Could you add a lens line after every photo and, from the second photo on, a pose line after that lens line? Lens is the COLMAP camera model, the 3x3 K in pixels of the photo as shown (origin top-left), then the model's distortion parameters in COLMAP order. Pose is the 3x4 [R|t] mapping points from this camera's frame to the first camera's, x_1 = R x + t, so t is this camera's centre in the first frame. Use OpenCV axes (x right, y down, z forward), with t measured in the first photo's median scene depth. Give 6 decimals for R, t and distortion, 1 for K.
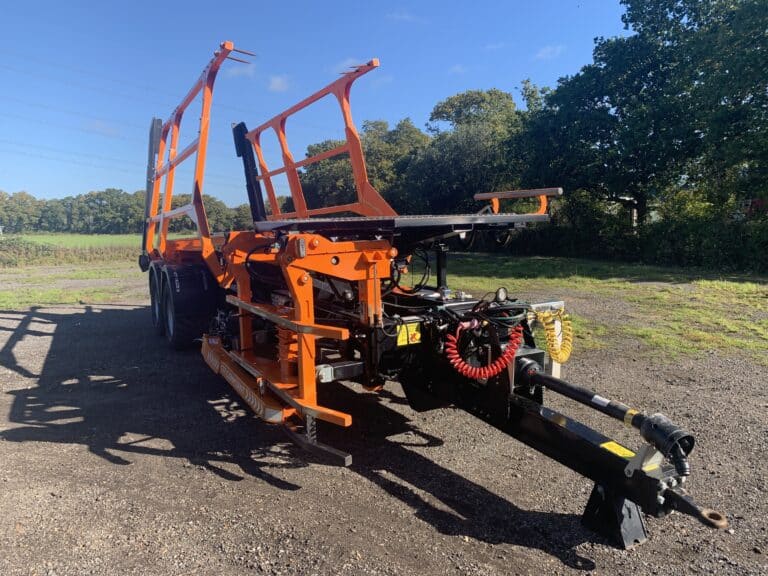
lens RADIAL K [[583.7, 0, 381.0], [0, 583.7, 286.4], [0, 0, 1]] dist [0.053709, -0.069272]
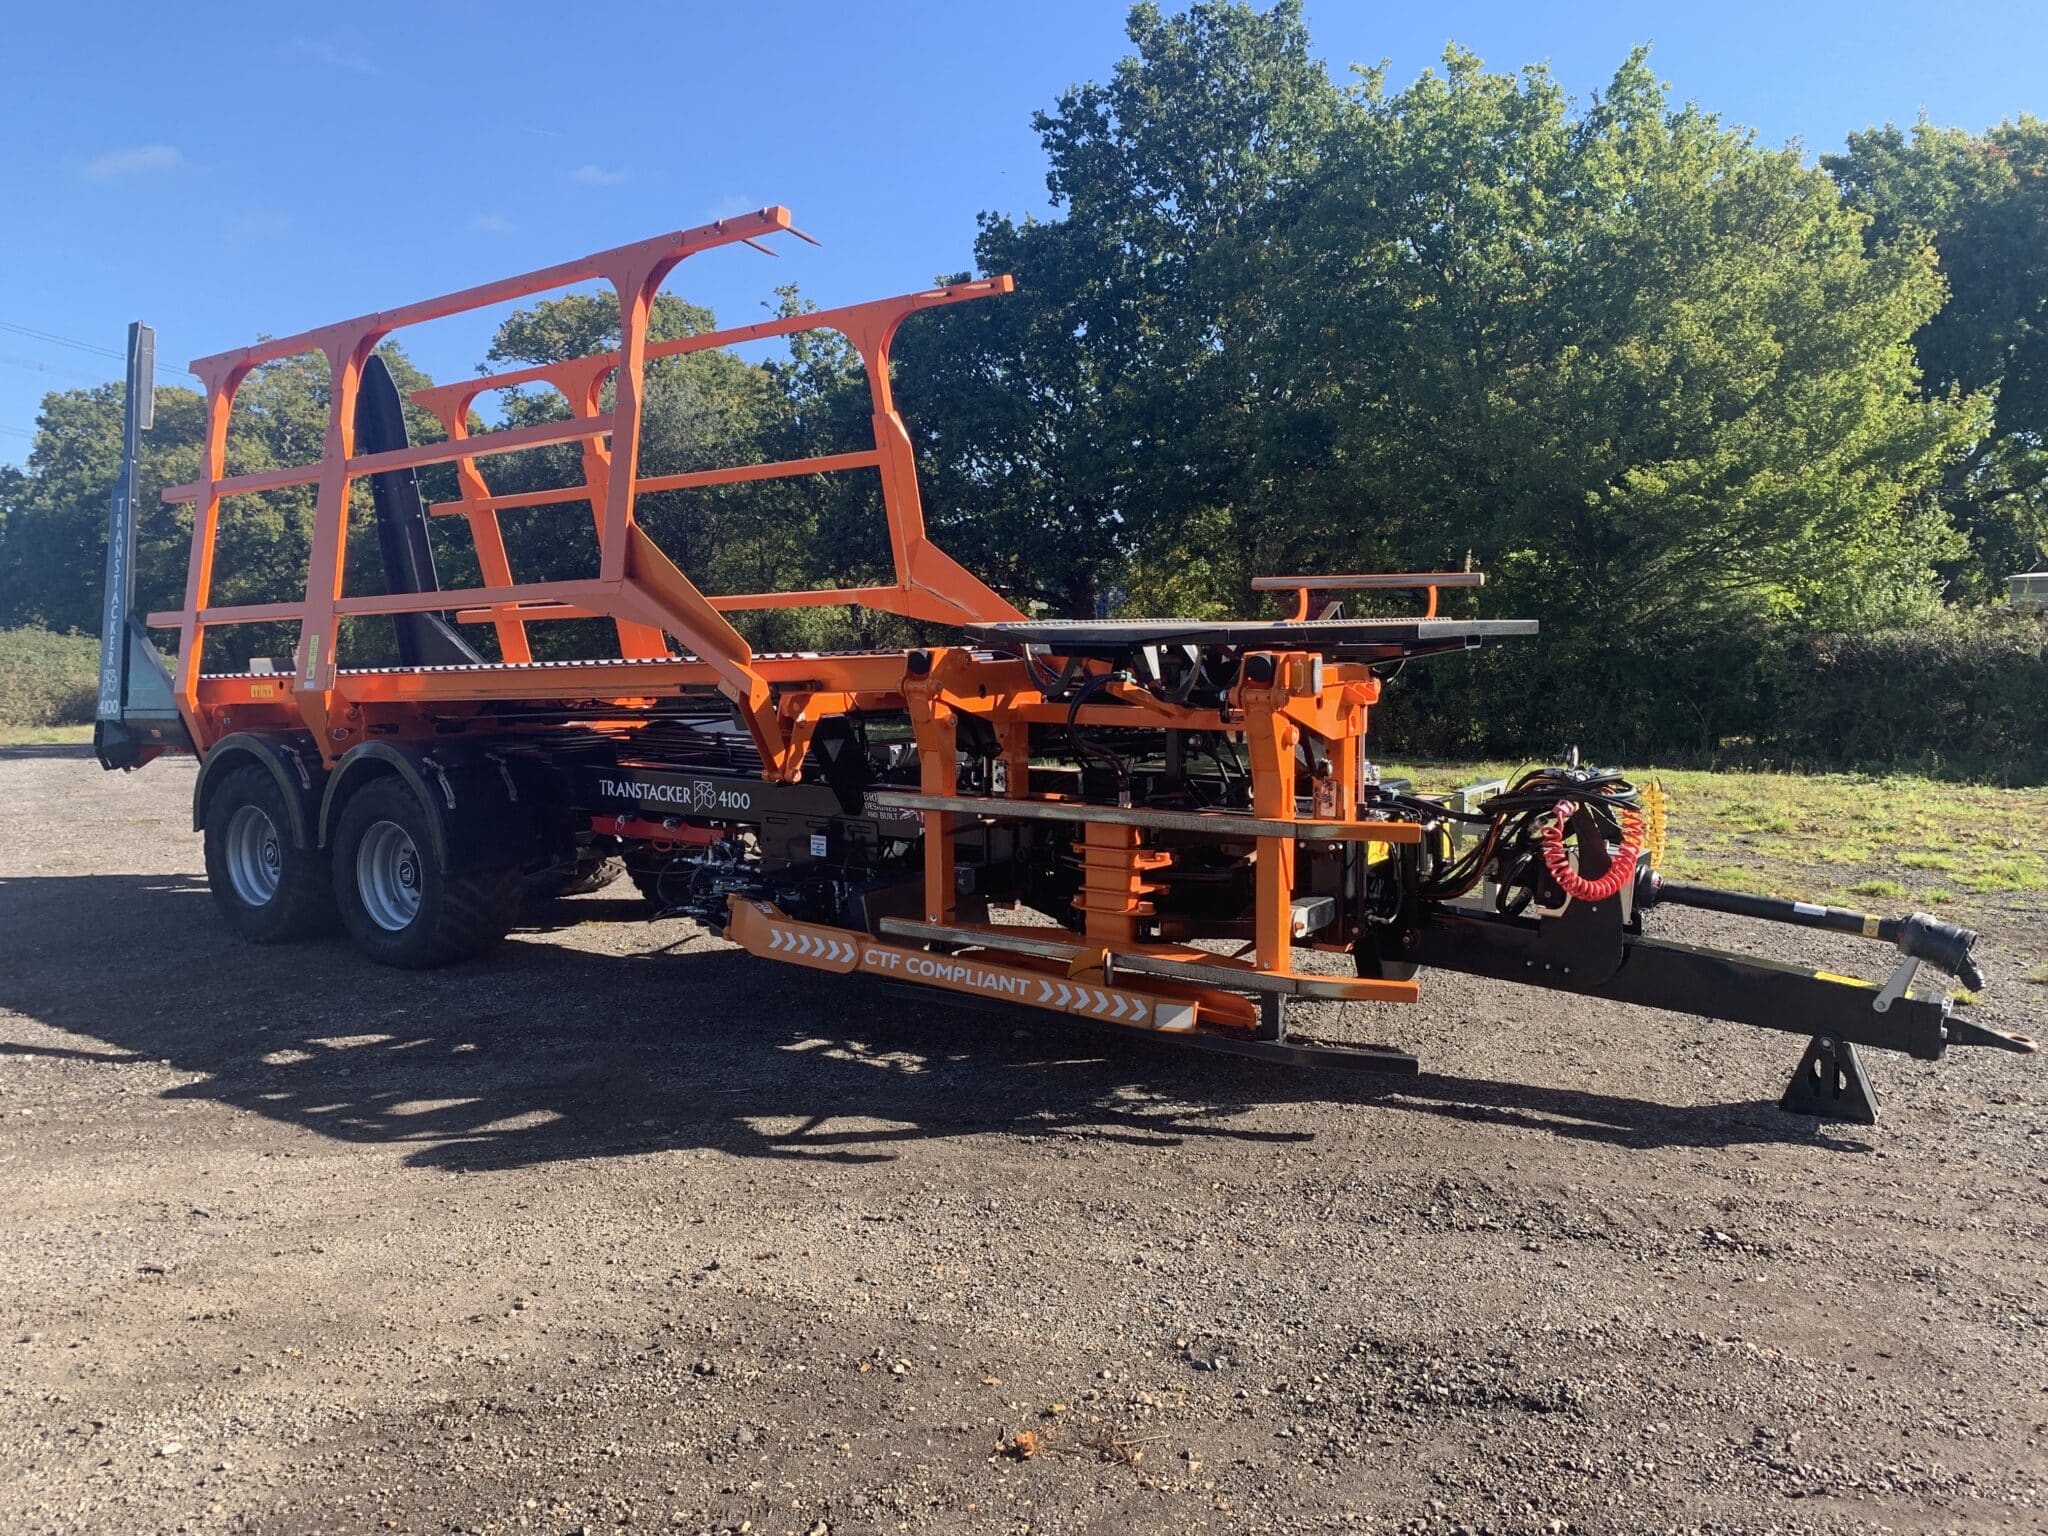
lens RADIAL K [[1556.7, 0, 1027.0], [0, 1556.7, 763.5], [0, 0, 1]] dist [0.053709, -0.069272]
pose [[0.895164, -0.023015, 0.445142, -0.790986], [0.036928, 0.999062, -0.022606, 0.027893], [-0.444205, 0.036674, 0.895174, -0.117341]]
